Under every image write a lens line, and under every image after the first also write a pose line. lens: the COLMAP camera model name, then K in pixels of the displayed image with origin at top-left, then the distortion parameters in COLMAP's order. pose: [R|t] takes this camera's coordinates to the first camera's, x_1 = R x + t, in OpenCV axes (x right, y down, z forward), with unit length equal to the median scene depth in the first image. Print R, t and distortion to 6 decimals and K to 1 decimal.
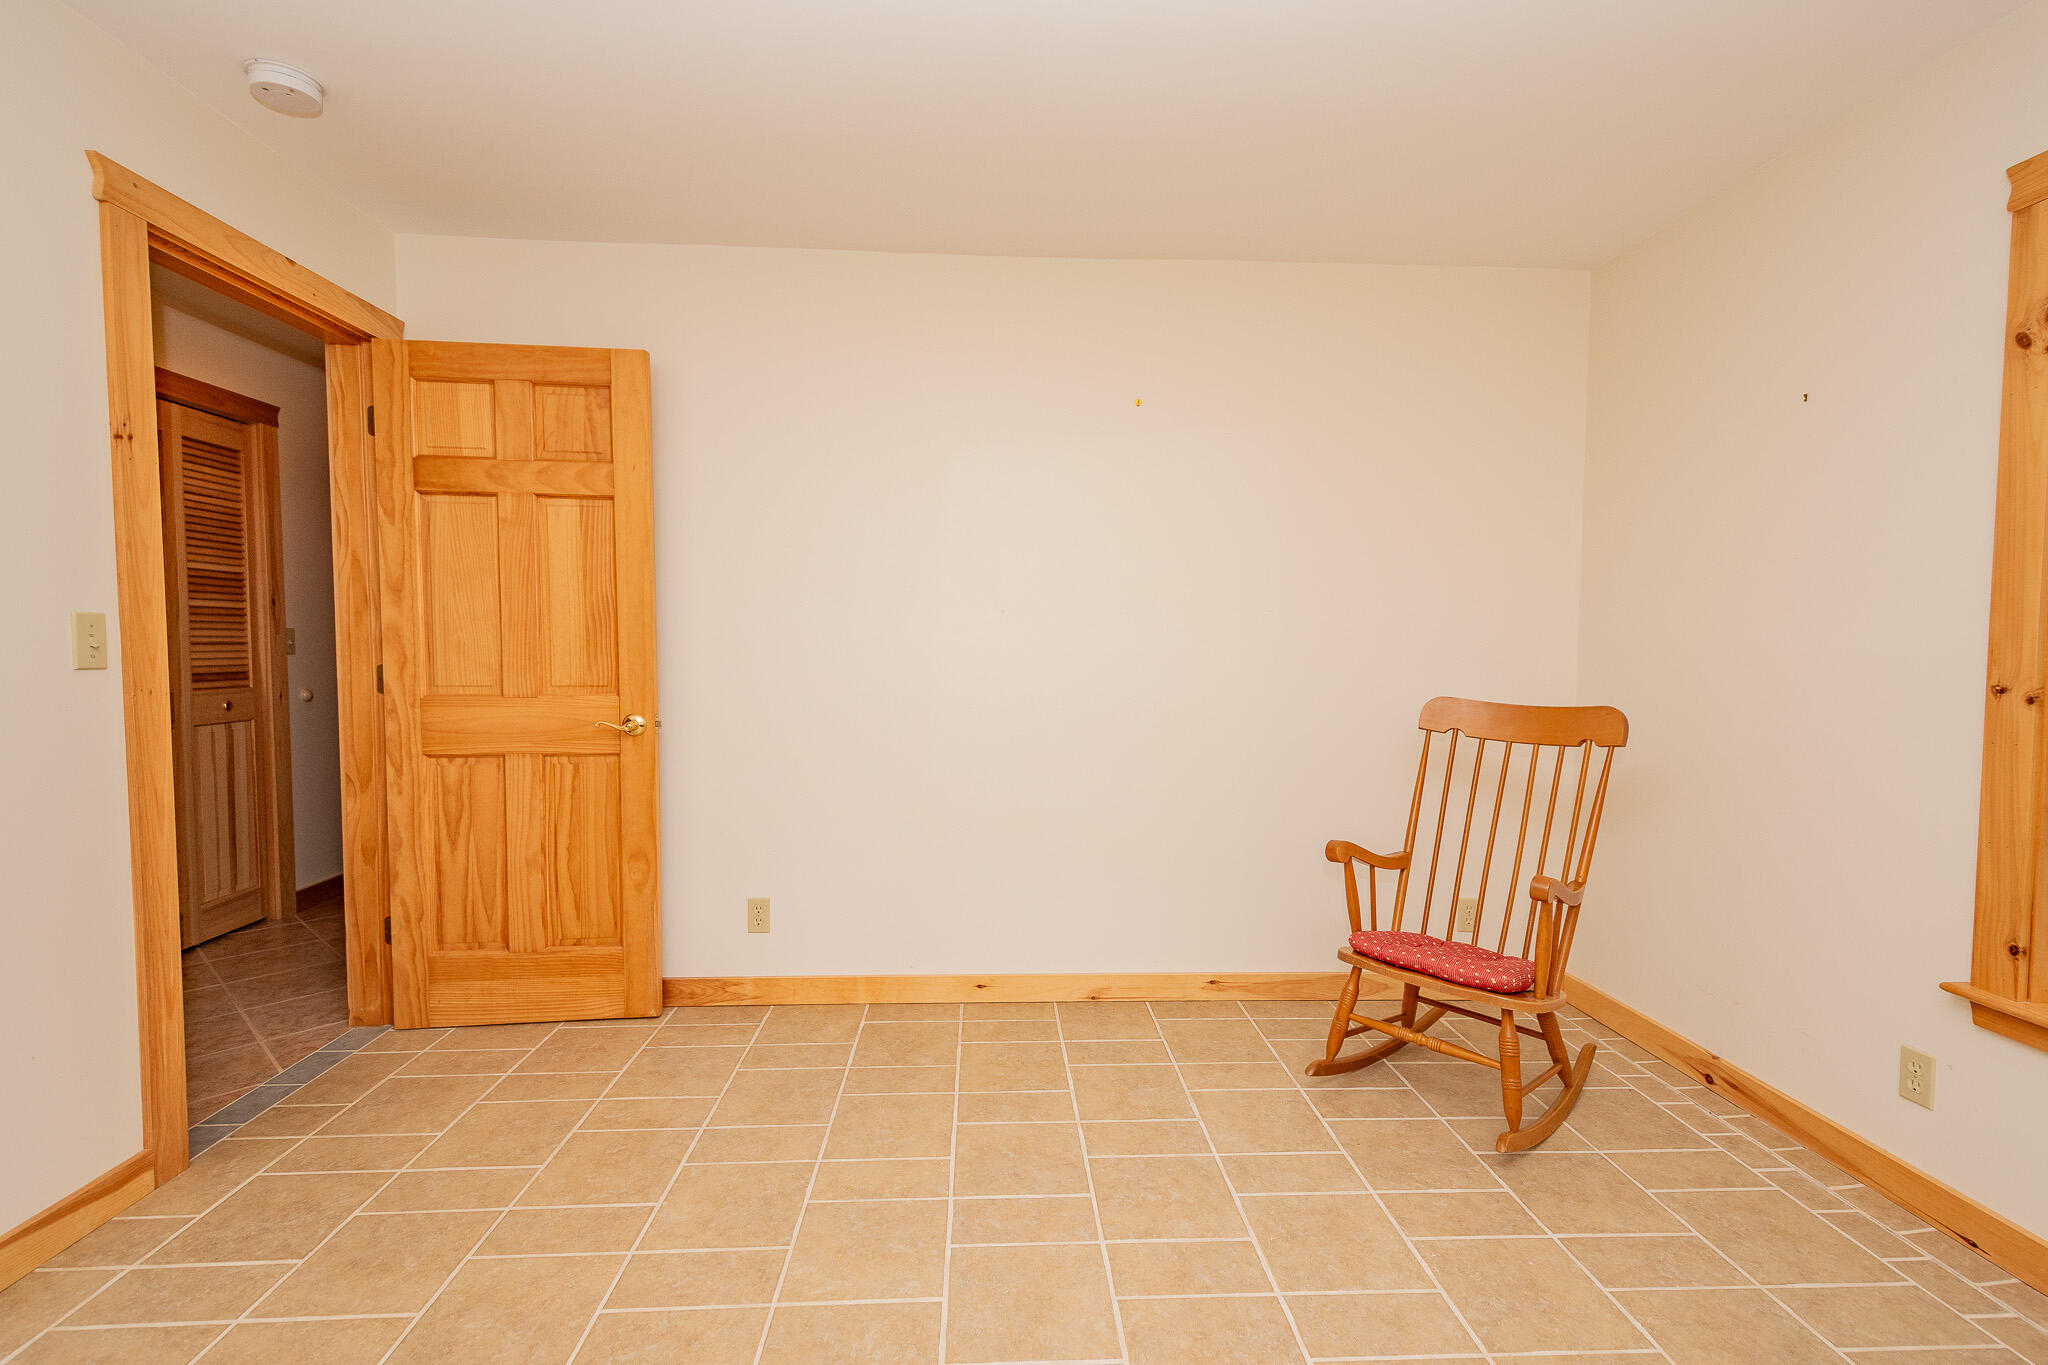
lens RADIAL K [[907.0, 0, 1058.1], [0, 907.0, 689.2], [0, 0, 1]] dist [0.019437, -0.007274]
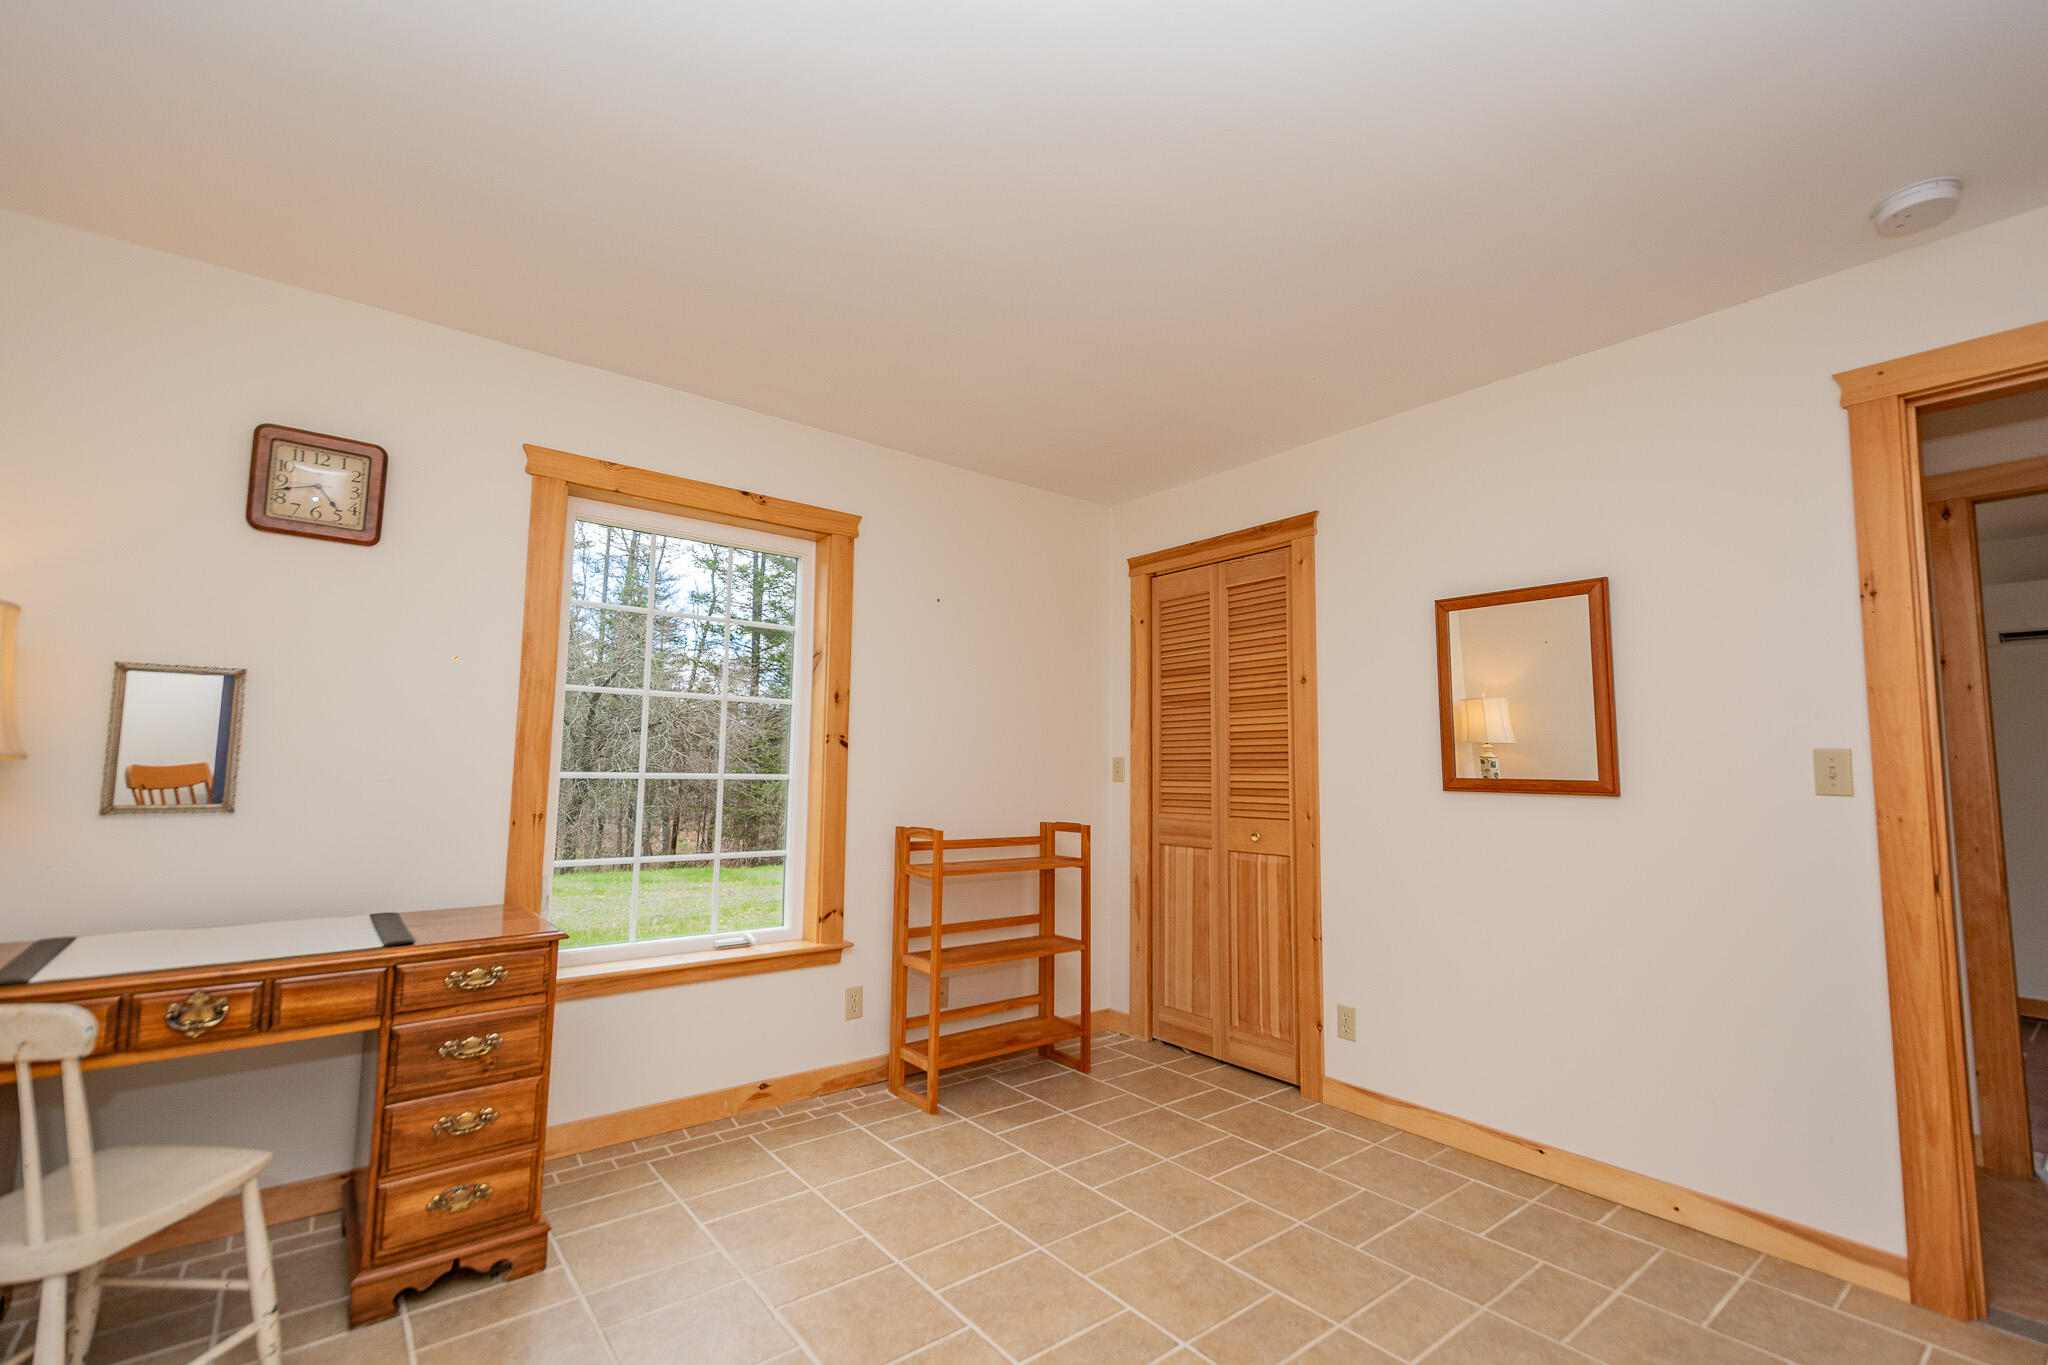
lens RADIAL K [[907.0, 0, 1078.5], [0, 907.0, 672.9], [0, 0, 1]] dist [0.019437, -0.007274]
pose [[-0.809378, -0.079331, -0.581905, 0.309168], [-0.047413, 0.996427, -0.069895, -0.033570], [0.585371, -0.028982, -0.810247, 0.924815]]
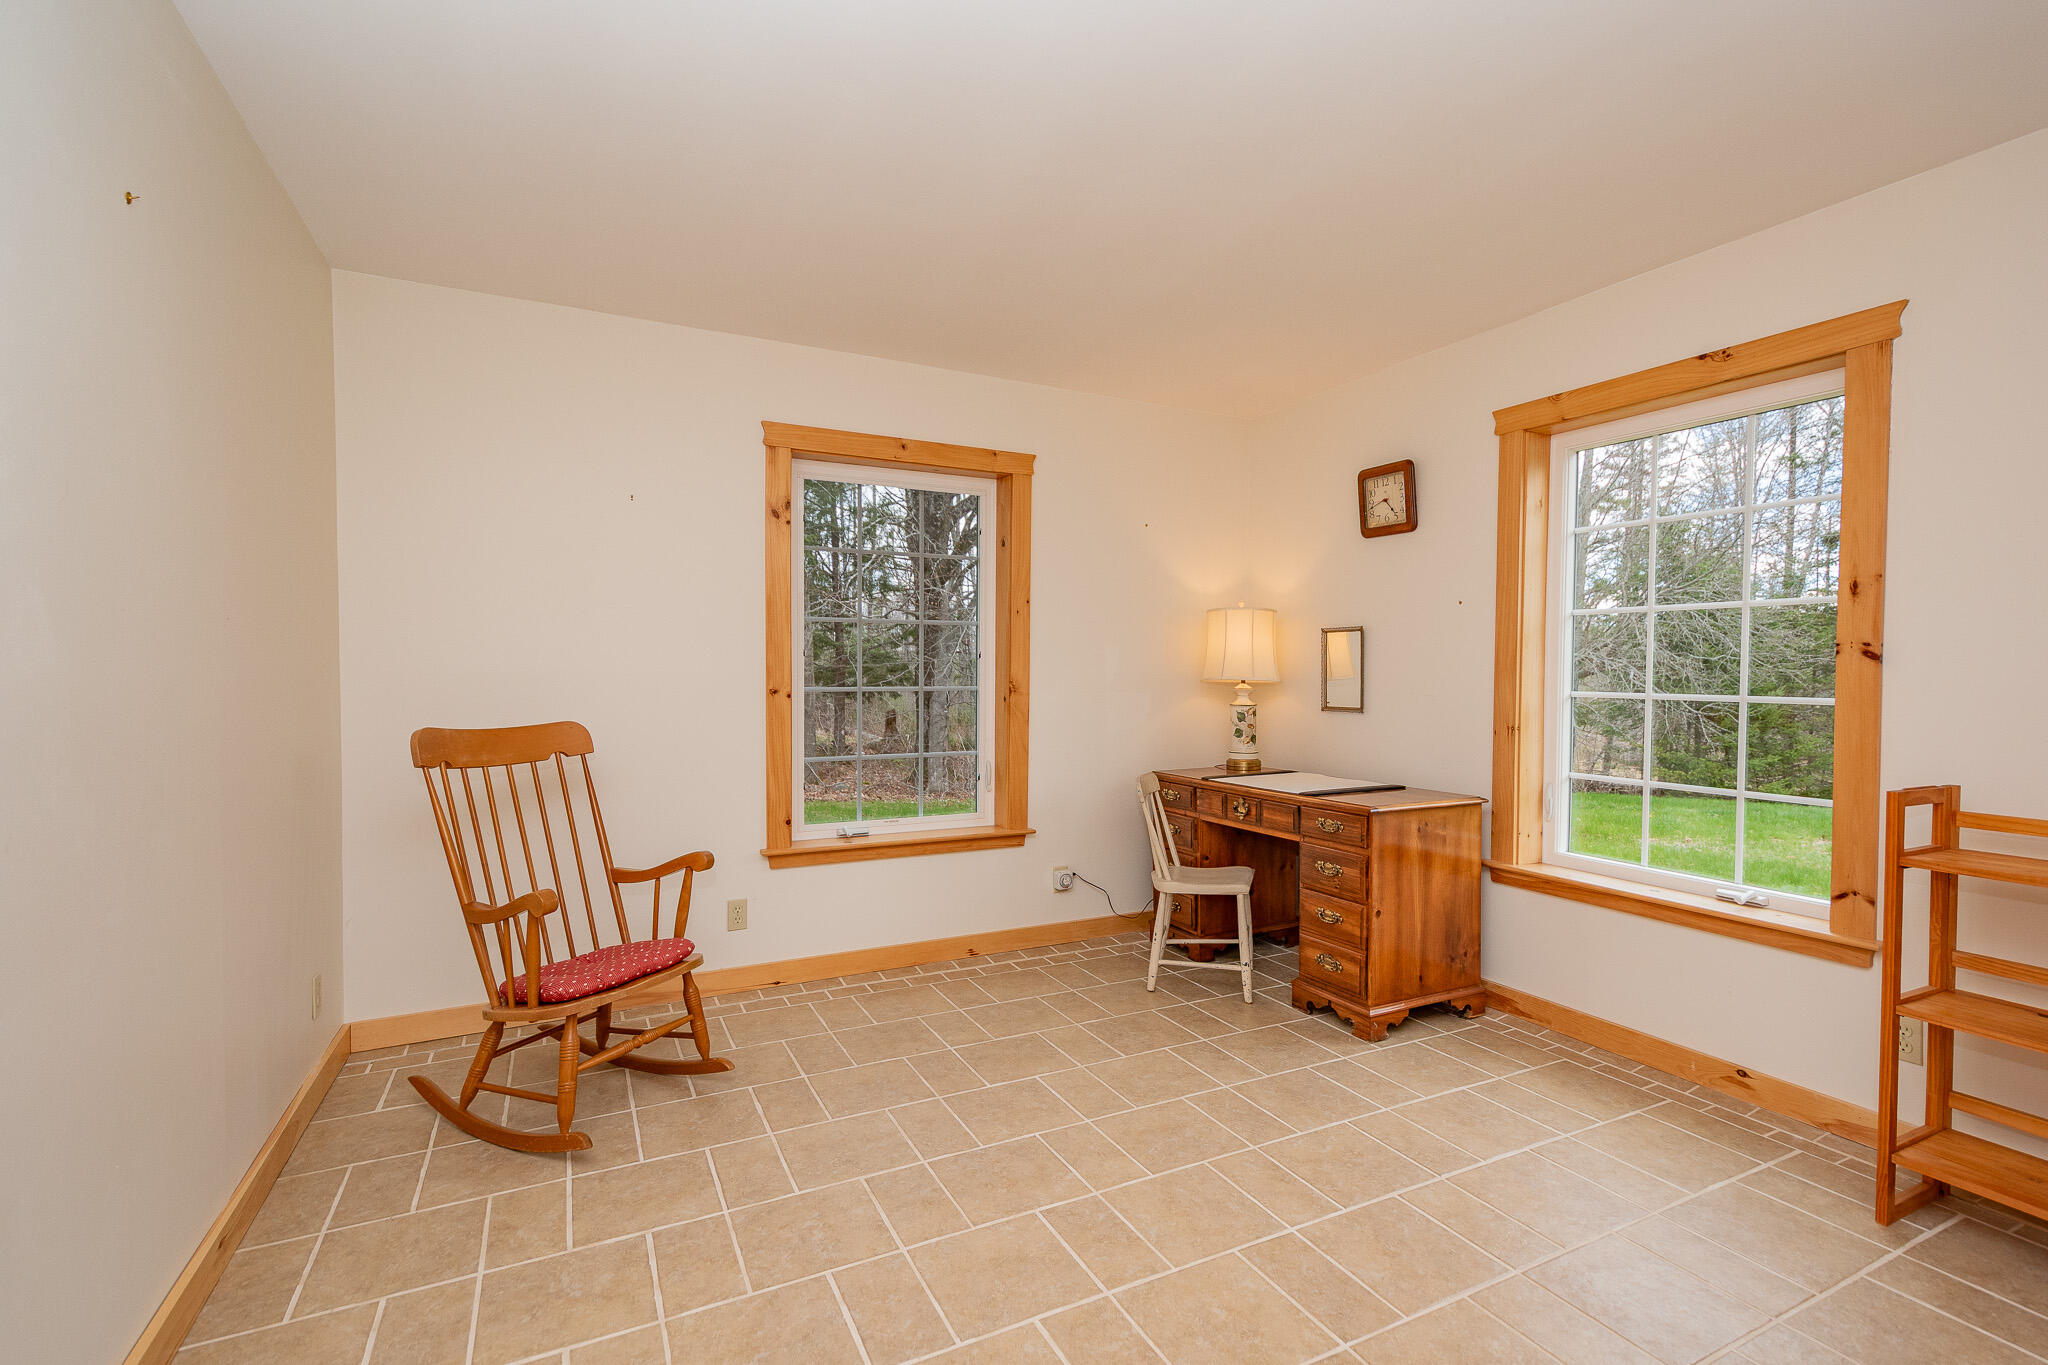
lens RADIAL K [[907.0, 0, 1011.3], [0, 907.0, 694.0], [0, 0, 1]] dist [0.019437, -0.007274]
pose [[-0.360961, -0.031333, 0.932055, -0.604778], [0.038891, 0.998060, 0.048613, -0.044080], [-0.931770, 0.053796, -0.359042, 0.786768]]
